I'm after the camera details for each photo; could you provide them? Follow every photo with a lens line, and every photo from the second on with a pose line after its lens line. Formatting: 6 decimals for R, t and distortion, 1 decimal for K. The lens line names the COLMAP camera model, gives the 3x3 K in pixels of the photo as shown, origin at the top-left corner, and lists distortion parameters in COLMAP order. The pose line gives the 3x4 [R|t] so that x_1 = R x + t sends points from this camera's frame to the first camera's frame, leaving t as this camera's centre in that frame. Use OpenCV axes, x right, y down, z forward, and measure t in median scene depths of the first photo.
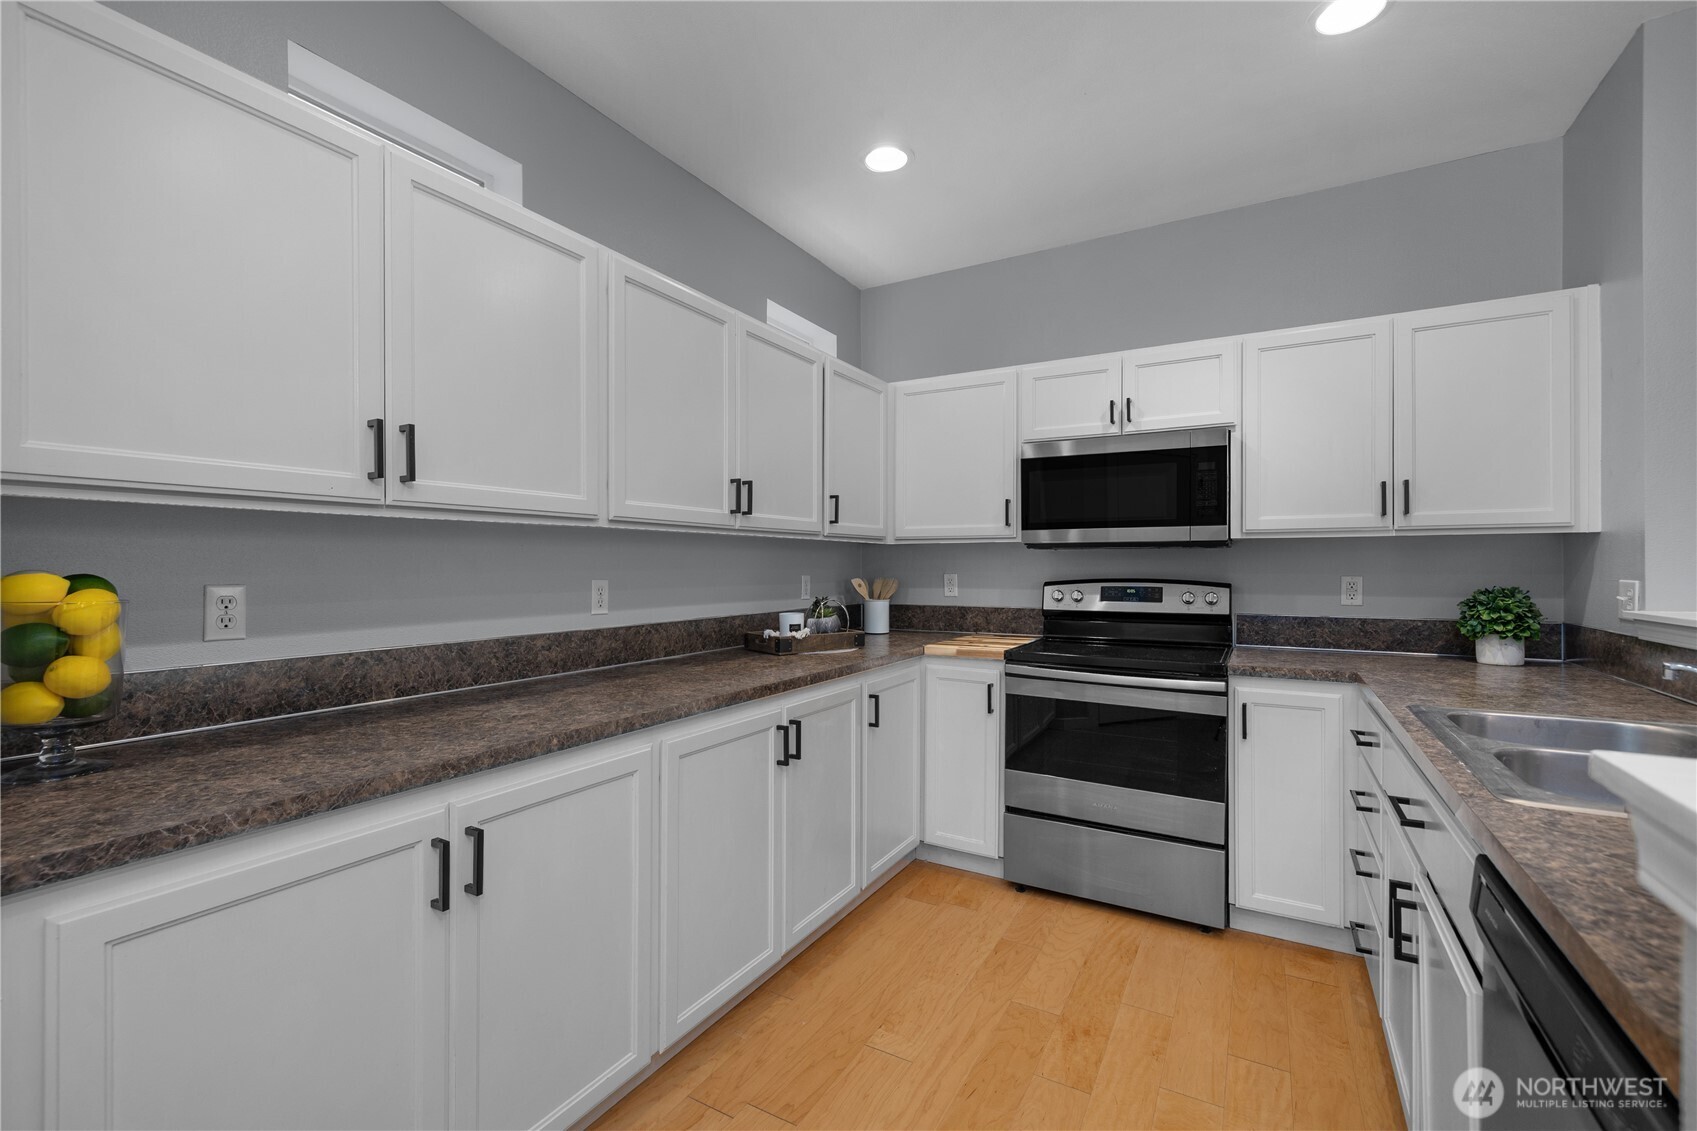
lens RADIAL K [[720.8, 0, 853.3], [0, 720.8, 566.1], [0, 0, 1]] dist [0.002934, -0.000110]
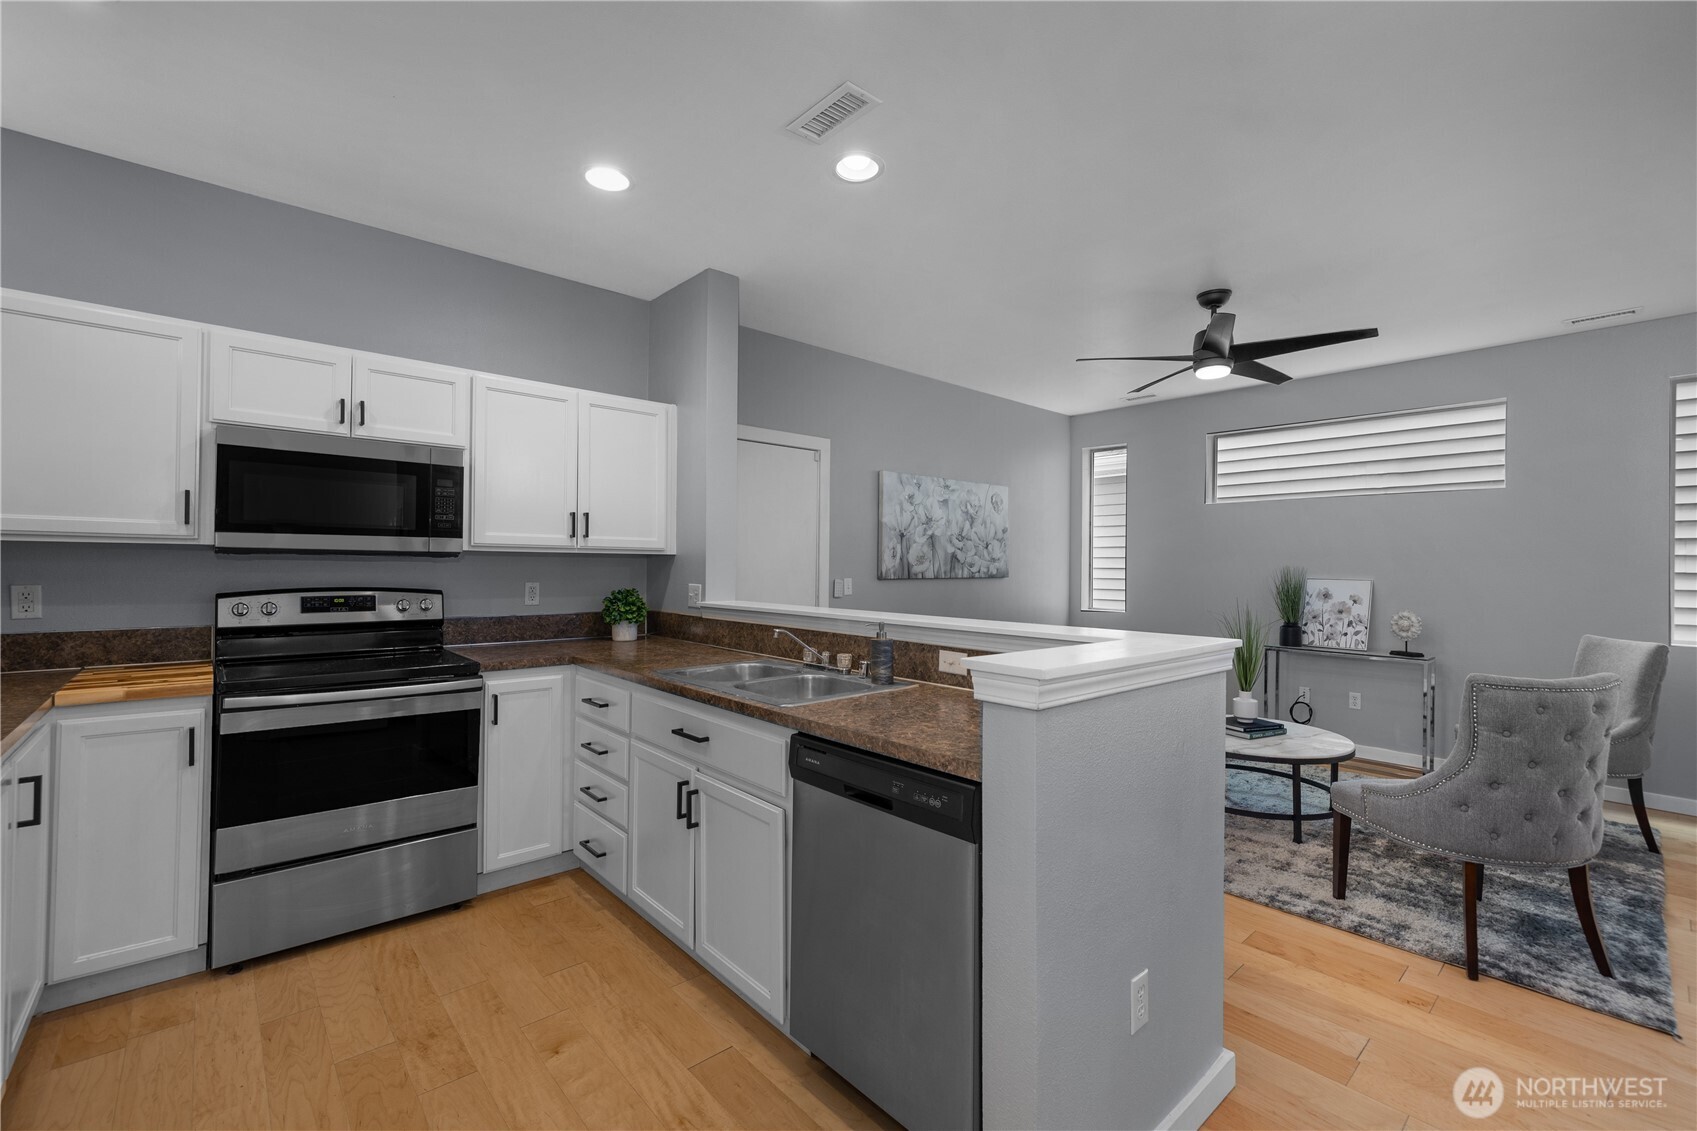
lens RADIAL K [[720.8, 0, 831.4], [0, 720.8, 558.9], [0, 0, 1]] dist [0.002934, -0.000110]
pose [[0.331447, 0.012575, 0.943390, -0.334115], [-0.012004, 0.999886, -0.009111, -0.021736], [-0.943397, -0.008305, 0.331560, 0.091287]]
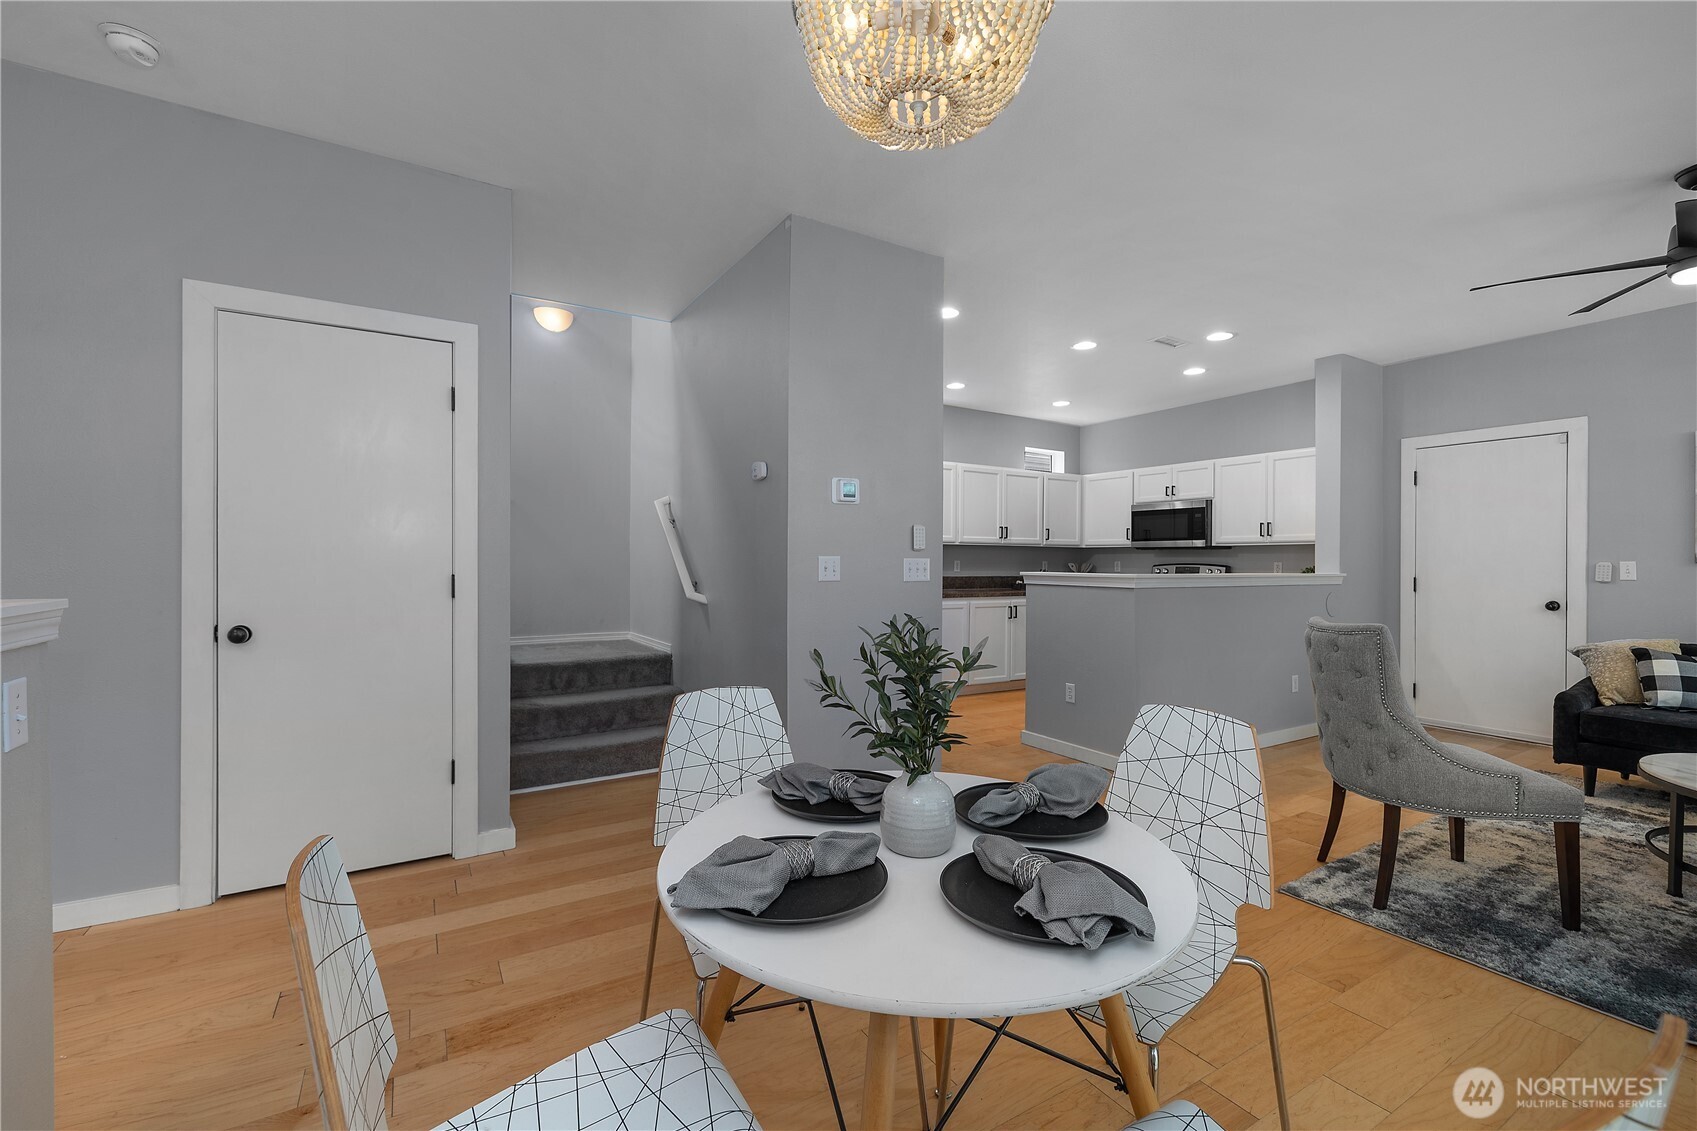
lens RADIAL K [[720.8, 0, 853.2], [0, 720.8, 561.5], [0, 0, 1]] dist [0.002934, -0.000110]
pose [[0.872957, 0.007090, -0.487745, 0.650326], [-0.007693, 0.999970, 0.000767, 0.020761], [0.487736, 0.003083, 0.872986, -1.622818]]
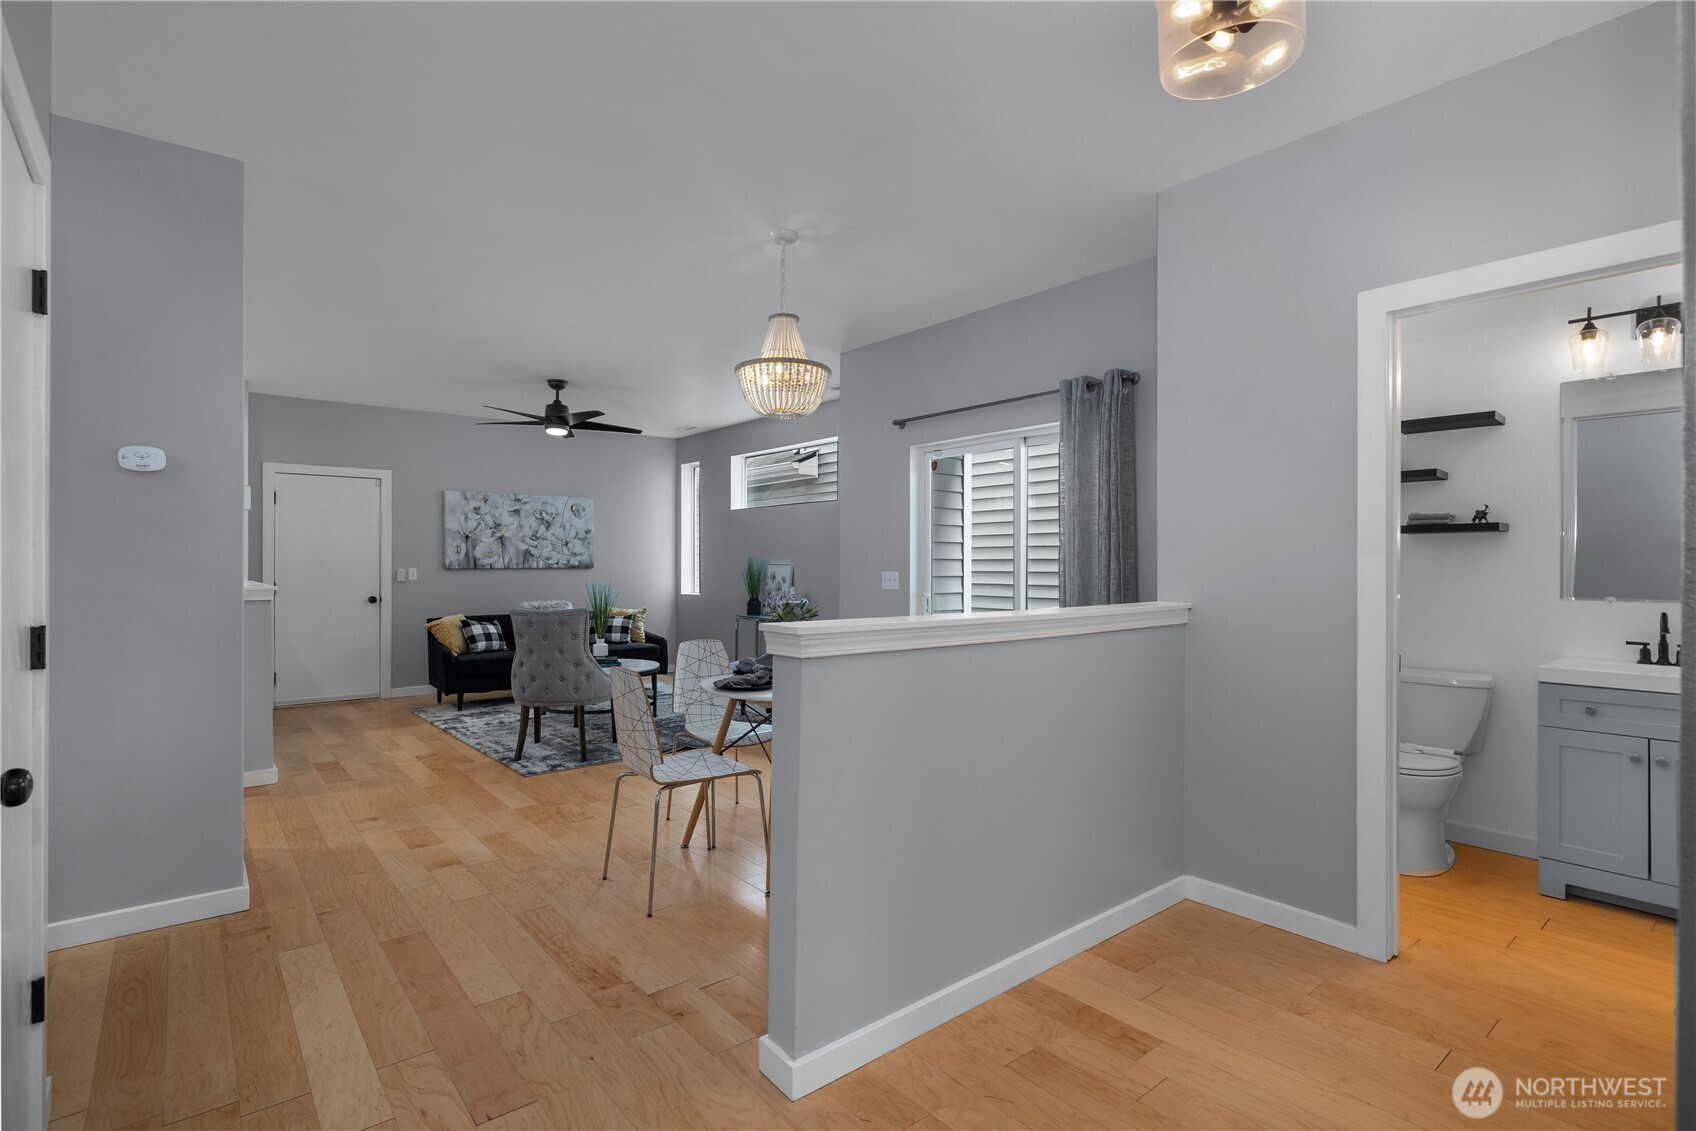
lens RADIAL K [[831.2, 0, 827.5], [0, 831.2, 562.0], [0, 0, 1]] dist [-0.003597, -0.000761]
pose [[0.380744, 0.004022, 0.924672, -0.754479], [-0.000807, 0.999992, -0.004018, -0.002479], [-0.924680, 0.000783, 0.380744, -1.799552]]
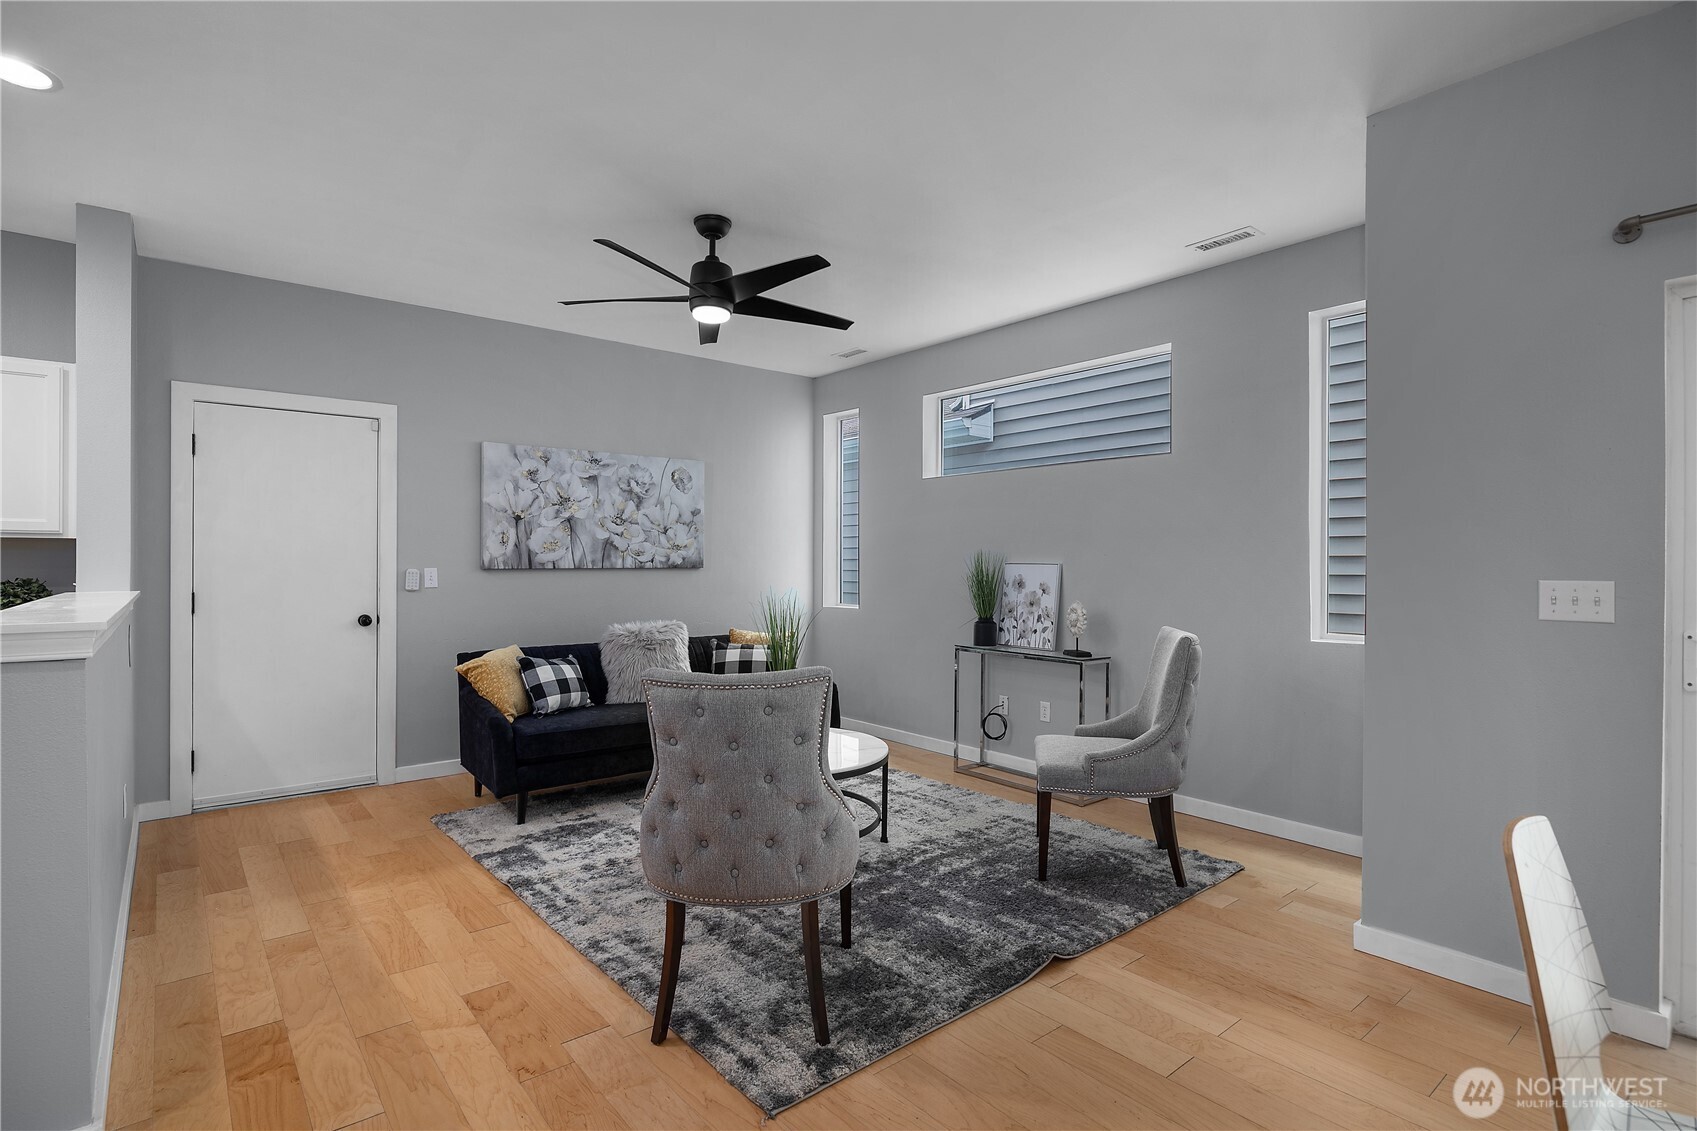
lens RADIAL K [[831.7, 0, 830.9], [0, 831.7, 561.5], [0, 0, 1]] dist [-0.003597, -0.000761]
pose [[0.370746, 0.004269, 0.928725, 0.050836], [-0.003310, 0.999989, -0.003276, -0.001879], [-0.928728, -0.001859, 0.370756, -0.799229]]
